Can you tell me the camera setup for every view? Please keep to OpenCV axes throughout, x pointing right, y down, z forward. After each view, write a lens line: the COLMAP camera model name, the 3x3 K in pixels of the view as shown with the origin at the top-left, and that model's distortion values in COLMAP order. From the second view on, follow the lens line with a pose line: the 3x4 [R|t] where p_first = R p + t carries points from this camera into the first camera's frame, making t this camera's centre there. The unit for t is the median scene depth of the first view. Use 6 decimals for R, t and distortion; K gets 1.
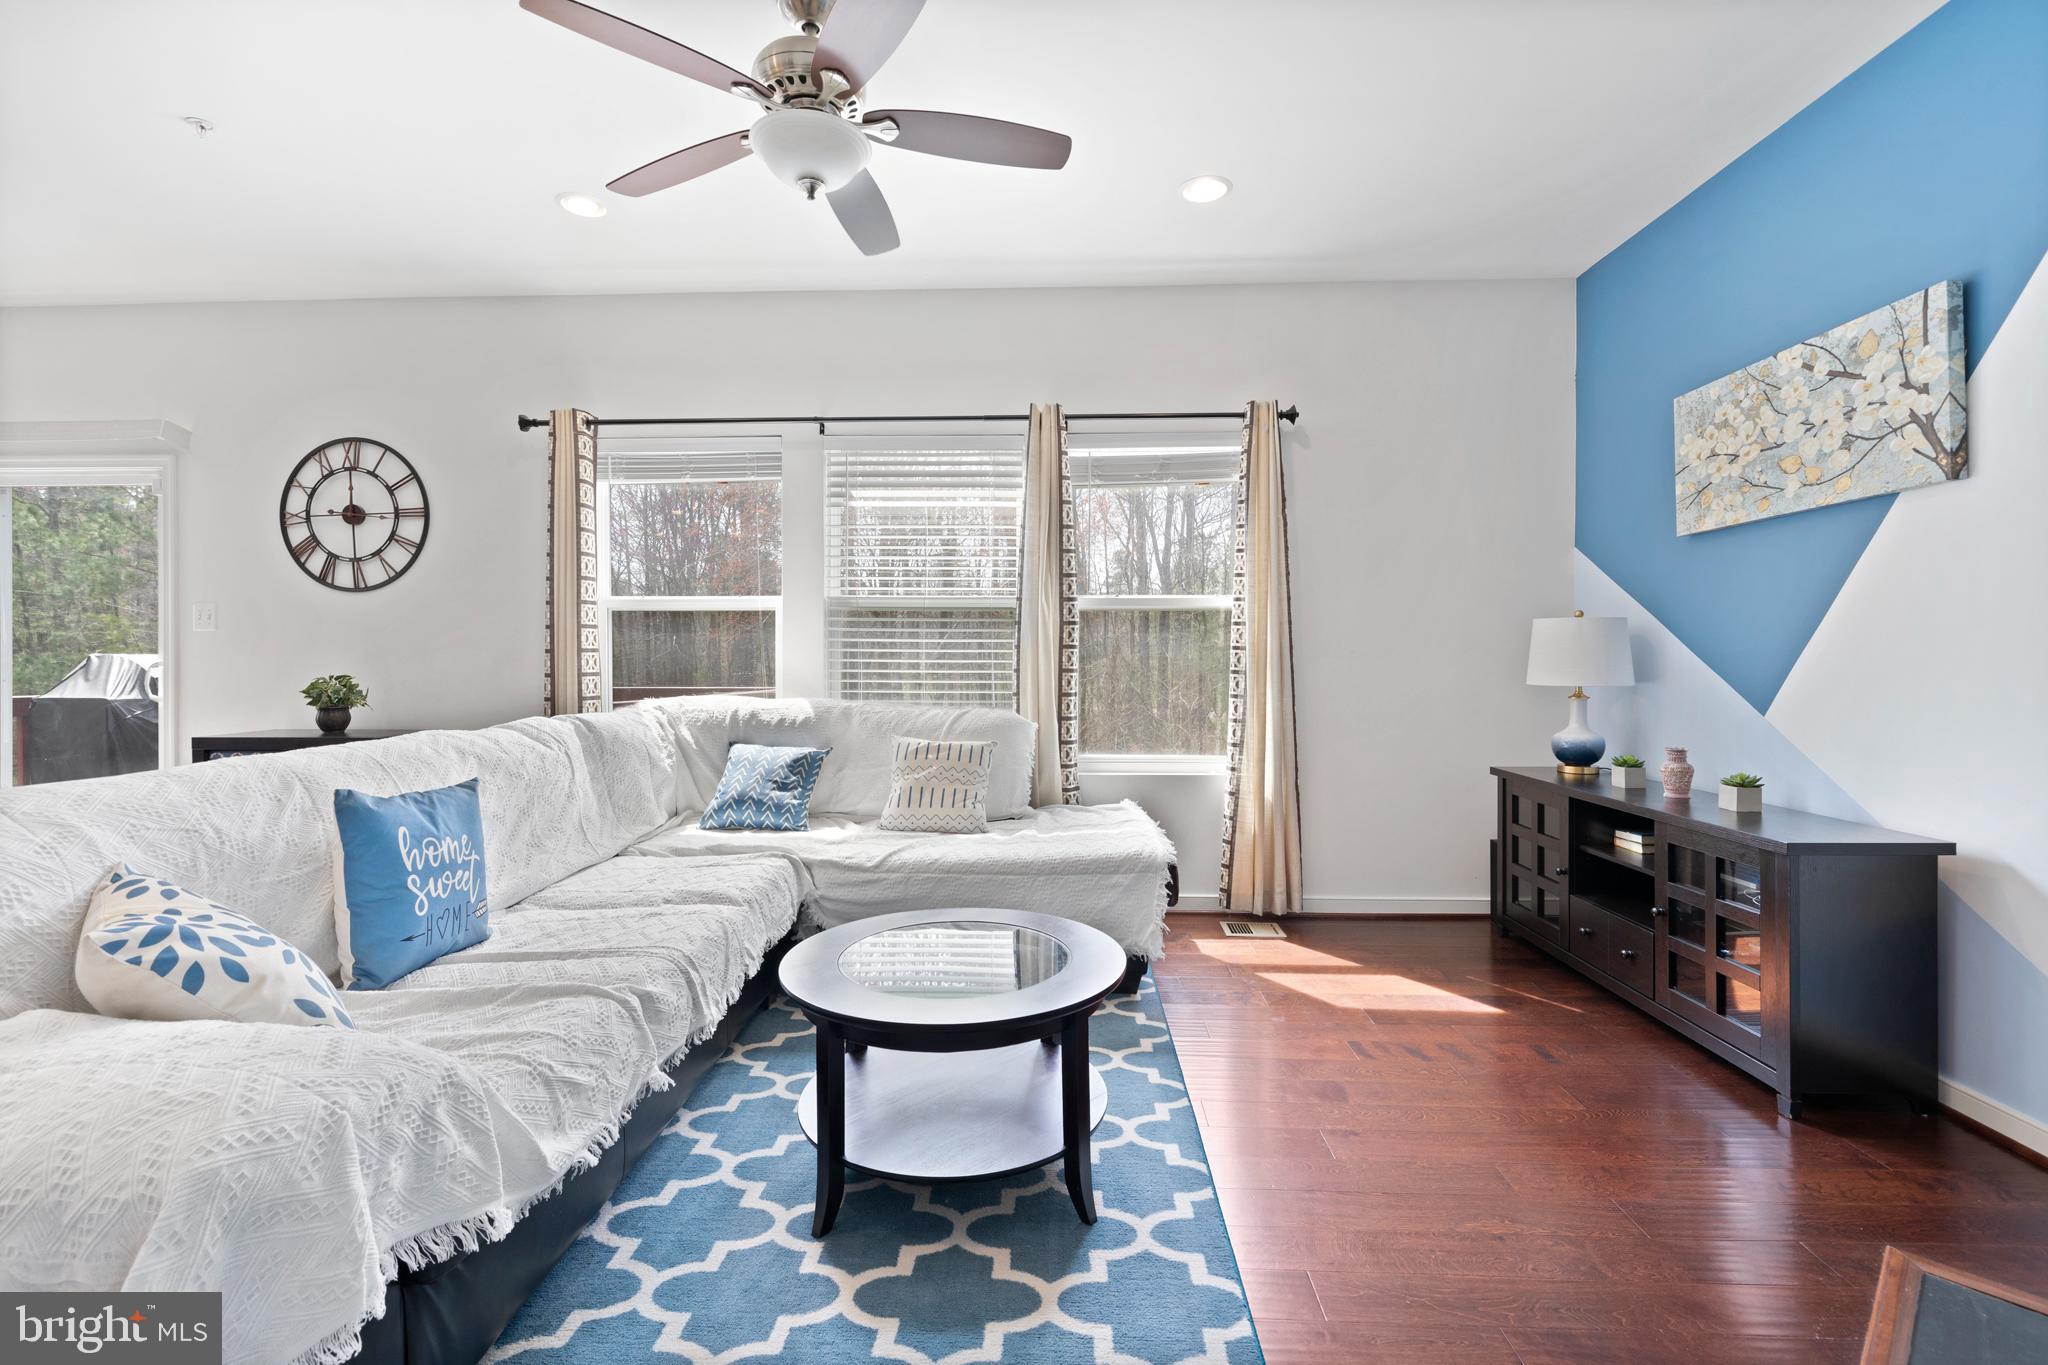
lens RADIAL K [[892.6, 0, 1038.3], [0, 892.6, 662.4], [0, 0, 1]] dist [0.002138, -0.001608]
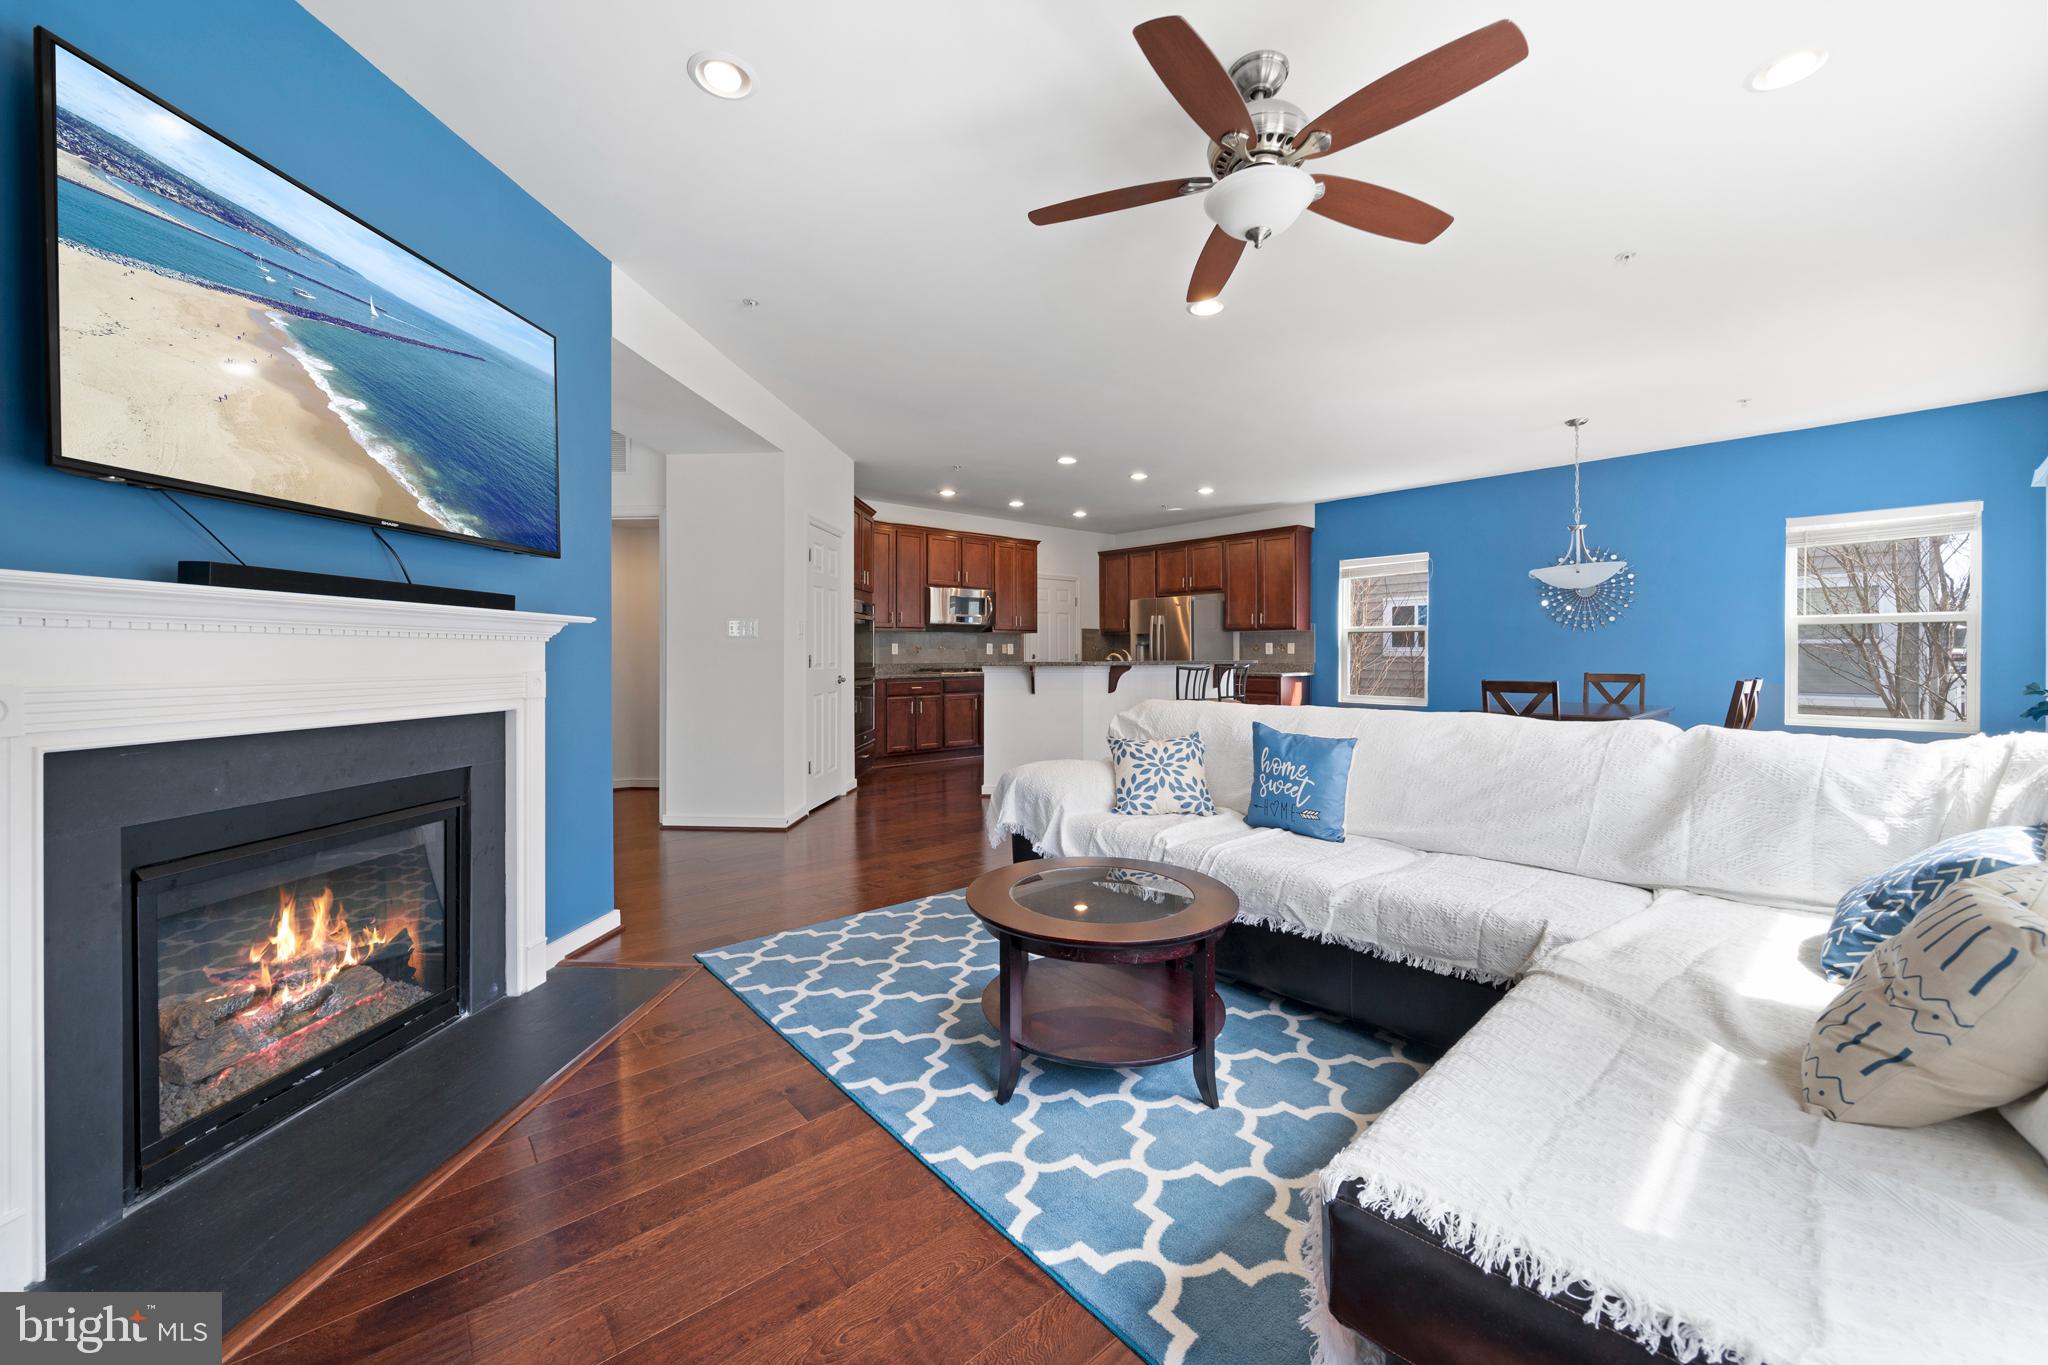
lens RADIAL K [[792.3, 0, 988.7], [0, 792.3, 660.2], [0, 0, 1]] dist [0.001612, -0.000121]
pose [[-0.758668, 0.002765, -0.651472, 0.366063], [-0.003195, 0.999963, 0.007965, -0.002817], [0.651470, 0.008124, -0.758631, 0.879075]]
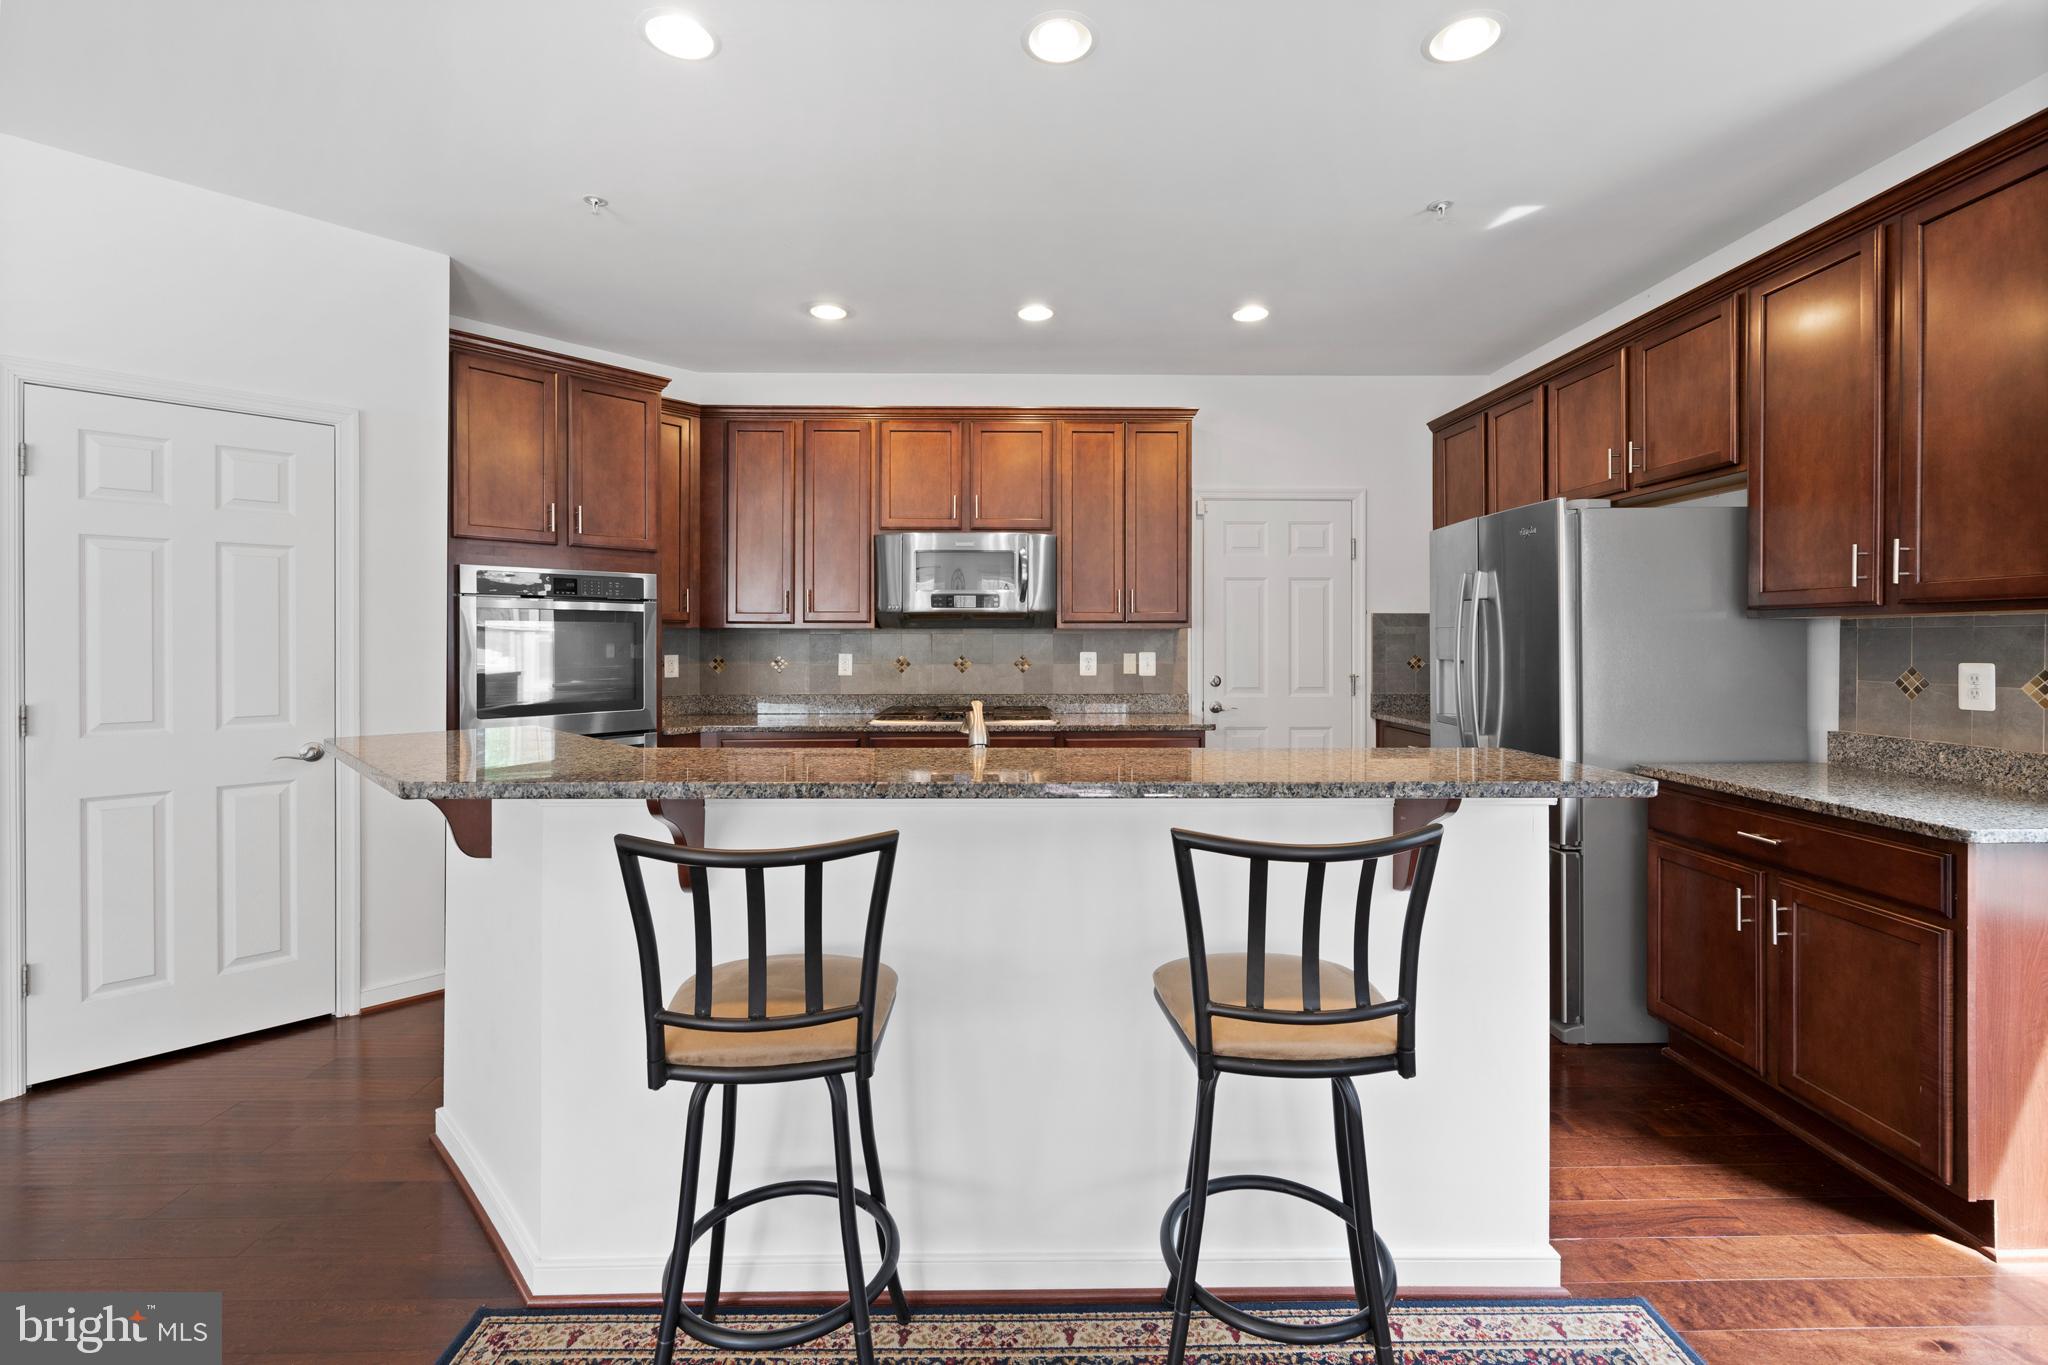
lens RADIAL K [[856.6, 0, 1008.4], [0, 856.6, 644.7], [0, 0, 1]] dist [-0.000968, 0.000172]
pose [[-0.999242, -0.002171, -0.038876, -1.030887], [-0.002440, 0.999973, 0.006874, -0.051190], [0.038860, 0.006963, -0.999220, 0.239885]]
